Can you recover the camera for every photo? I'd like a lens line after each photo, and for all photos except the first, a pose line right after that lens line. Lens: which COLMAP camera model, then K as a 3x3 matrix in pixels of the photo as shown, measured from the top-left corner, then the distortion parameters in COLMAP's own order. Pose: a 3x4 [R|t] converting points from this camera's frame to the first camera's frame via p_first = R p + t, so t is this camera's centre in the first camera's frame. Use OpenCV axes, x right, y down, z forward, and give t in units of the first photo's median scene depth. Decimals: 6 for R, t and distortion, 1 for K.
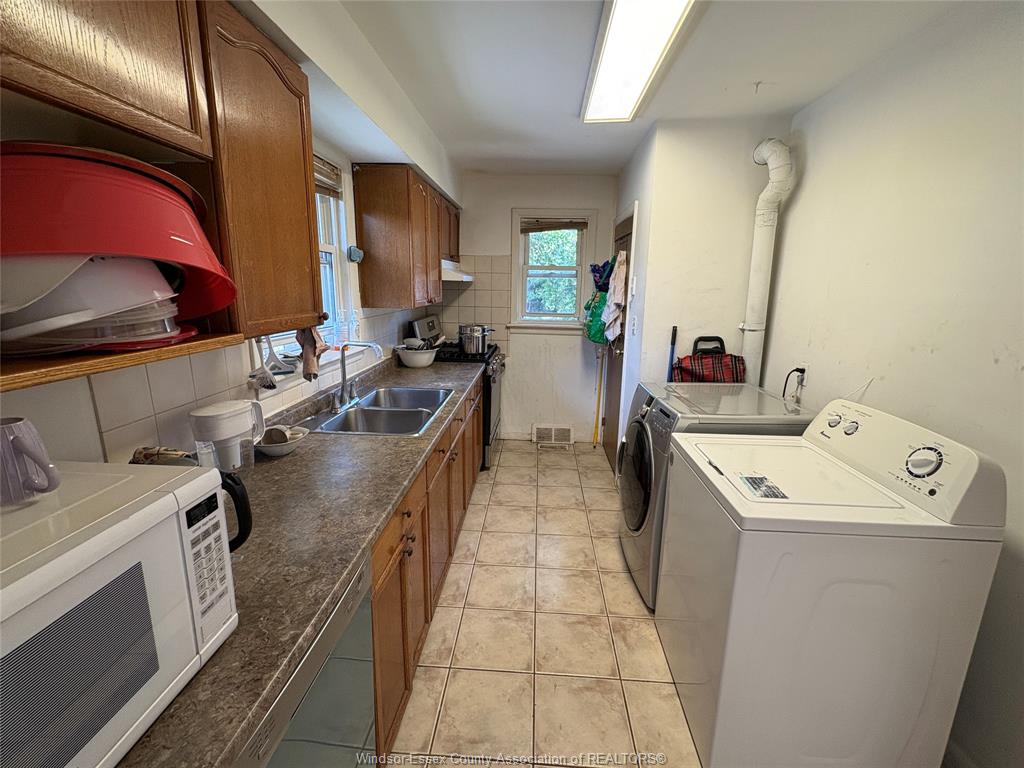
lens RADIAL K [[445.2, 0, 511.5], [0, 445.2, 382.9], [0, 0, 1]] dist [0.003676, -0.000306]
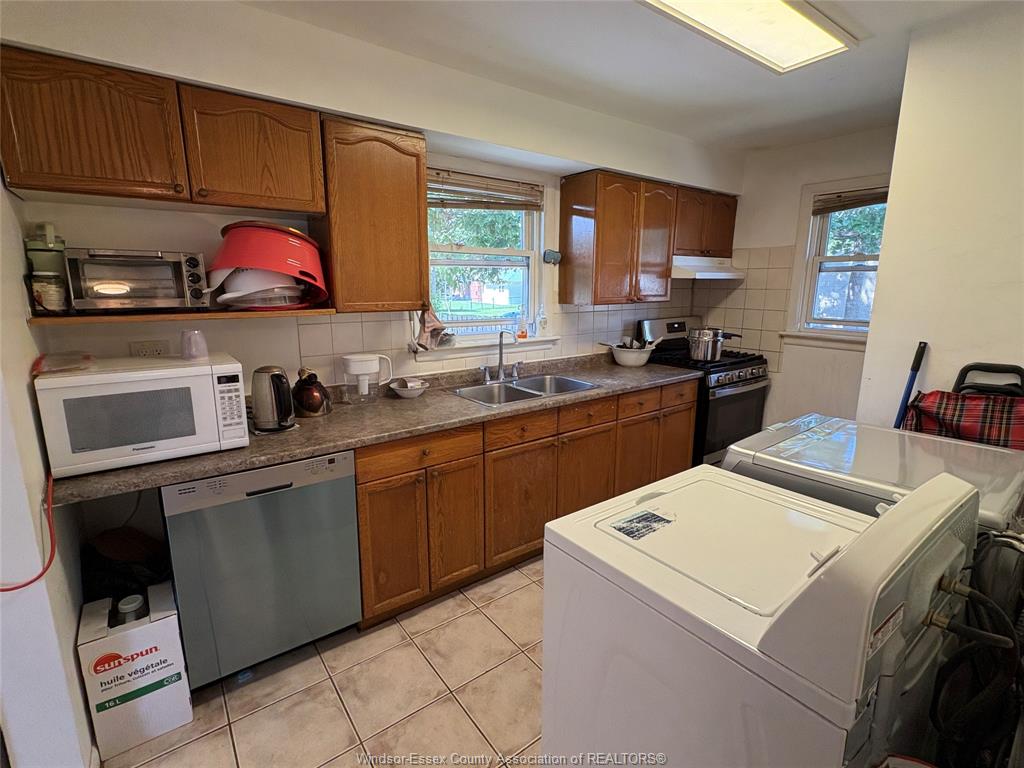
lens RADIAL K [[485.7, 0, 510.9], [0, 485.7, 380.9], [0, 0, 1]] dist [0.008716, 0.000106]
pose [[0.644907, 0.138663, -0.751576, 0.522270], [-0.159642, 0.986151, 0.044956, -0.011140], [0.747401, 0.090991, 0.658112, 0.114780]]
